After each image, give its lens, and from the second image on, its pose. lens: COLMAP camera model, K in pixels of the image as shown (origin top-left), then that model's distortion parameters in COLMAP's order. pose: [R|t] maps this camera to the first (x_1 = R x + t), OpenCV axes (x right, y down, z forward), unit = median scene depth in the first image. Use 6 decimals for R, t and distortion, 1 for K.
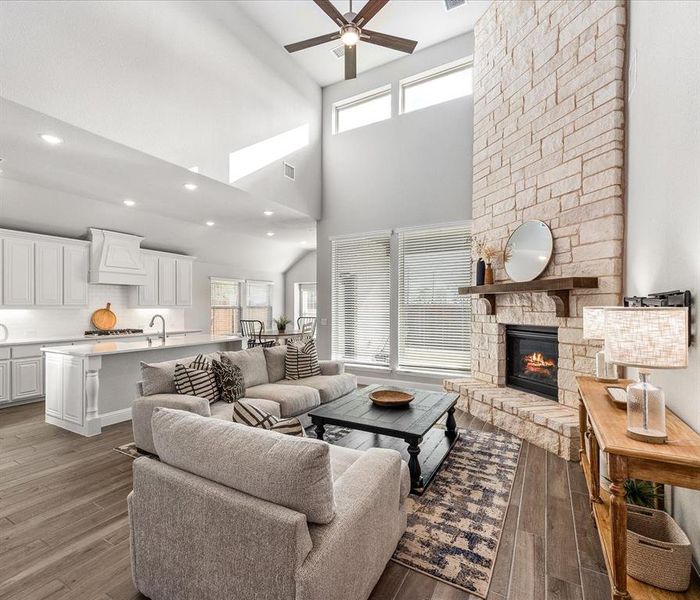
lens RADIAL K [[350.4, 0, 341.5], [0, 350.4, 306.5], [0, 0, 1]] dist [-0.000441, 0.000755]
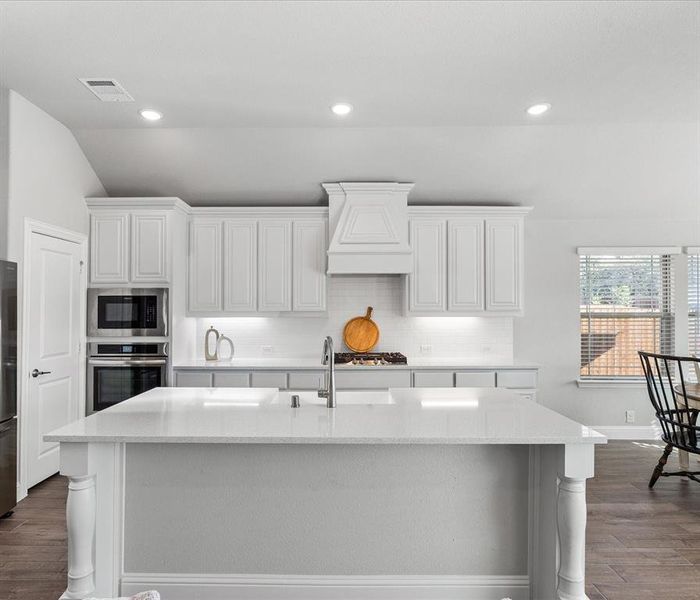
lens RADIAL K [[407.2, 0, 332.2], [0, 407.2, 305.2], [0, 0, 1]] dist [0.002819, 0.001755]
pose [[0.488243, -0.010206, -0.872648, -0.115005], [0.001484, 0.999940, -0.010865, -0.007988], [0.872706, 0.004010, 0.488229, 0.786220]]
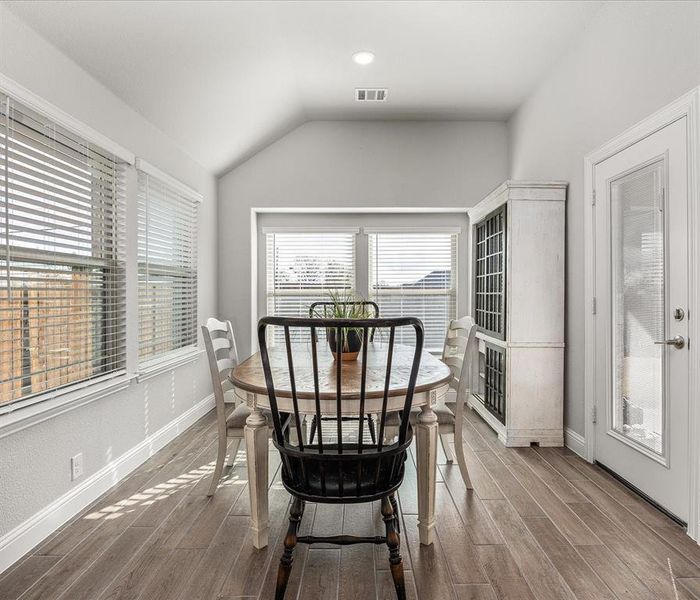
lens RADIAL K [[410.6, 0, 361.3], [0, 410.6, 304.3], [0, 0, 1]] dist [-0.000462, -0.000213]
pose [[0.864885, -0.014542, 0.501759, -0.535765], [0.001218, 0.999638, 0.026873, 0.042565], [-0.501968, -0.022632, 0.864590, 1.268183]]
